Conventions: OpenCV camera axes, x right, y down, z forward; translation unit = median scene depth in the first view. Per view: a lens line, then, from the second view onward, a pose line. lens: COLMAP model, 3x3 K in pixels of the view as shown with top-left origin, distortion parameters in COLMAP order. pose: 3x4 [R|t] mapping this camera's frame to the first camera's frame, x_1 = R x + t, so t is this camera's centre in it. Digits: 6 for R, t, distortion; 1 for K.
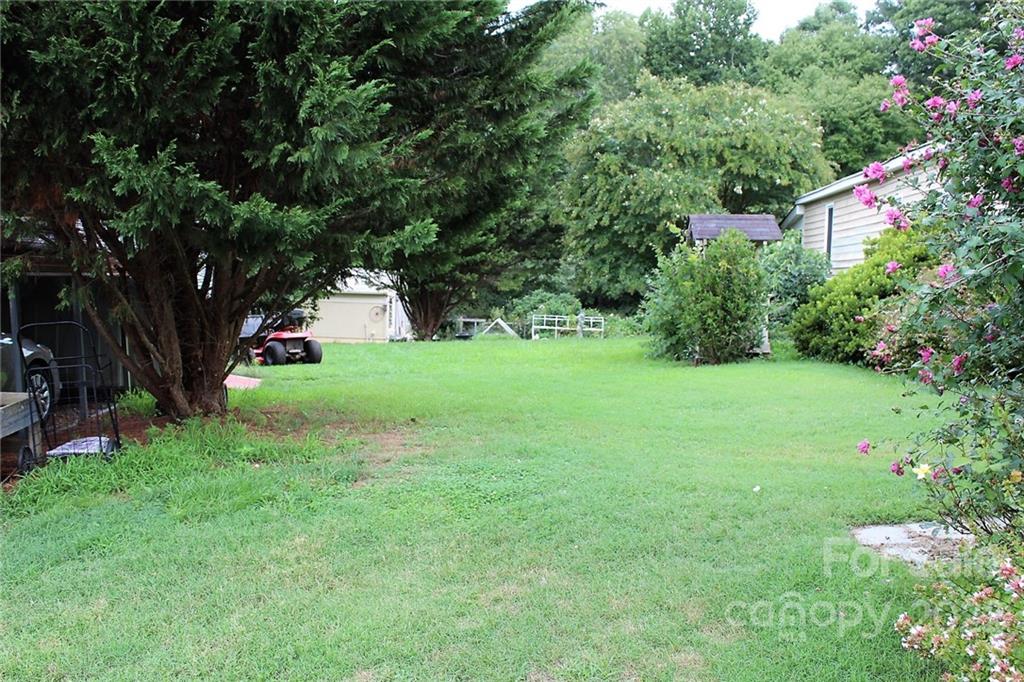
lens RADIAL K [[970.2, 0, 517.2], [0, 970.2, 342.7], [0, 0, 1]] dist [-0.054219, 0.009908]
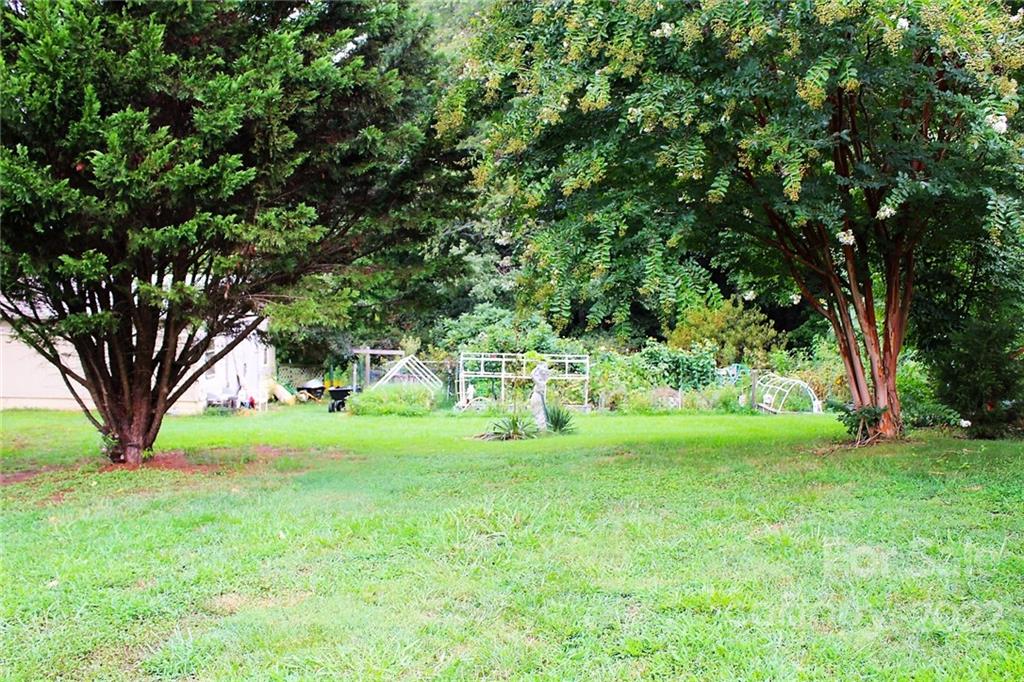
lens RADIAL K [[970.2, 0, 510.3], [0, 970.2, 340.7], [0, 0, 1]] dist [-0.054219, 0.009908]
pose [[0.999648, -0.023131, 0.013013, 0.057607], [0.023231, 0.999701, -0.007573, -0.047307], [-0.012834, 0.007873, 0.999887, 0.685881]]
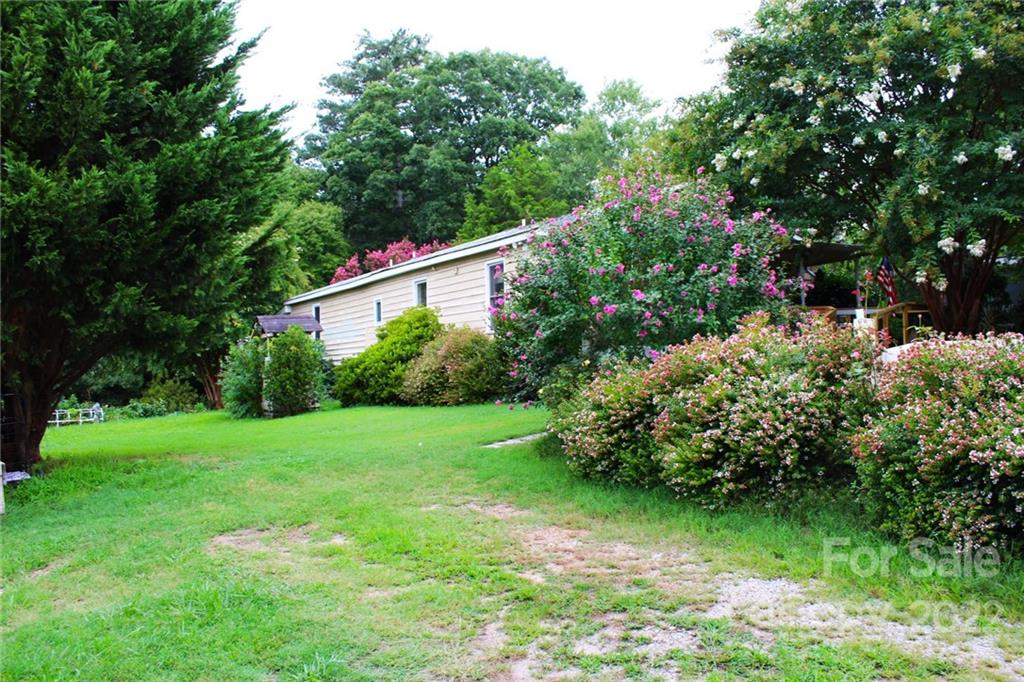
lens RADIAL K [[886.4, 0, 513.5], [0, 886.4, 338.7], [0, 0, 1]] dist [-0.050710, -0.003487]
pose [[0.821388, -0.043651, 0.568697, -0.137567], [0.099497, 0.992745, -0.067506, 0.014617], [-0.561625, 0.112032, 0.819772, -0.153304]]
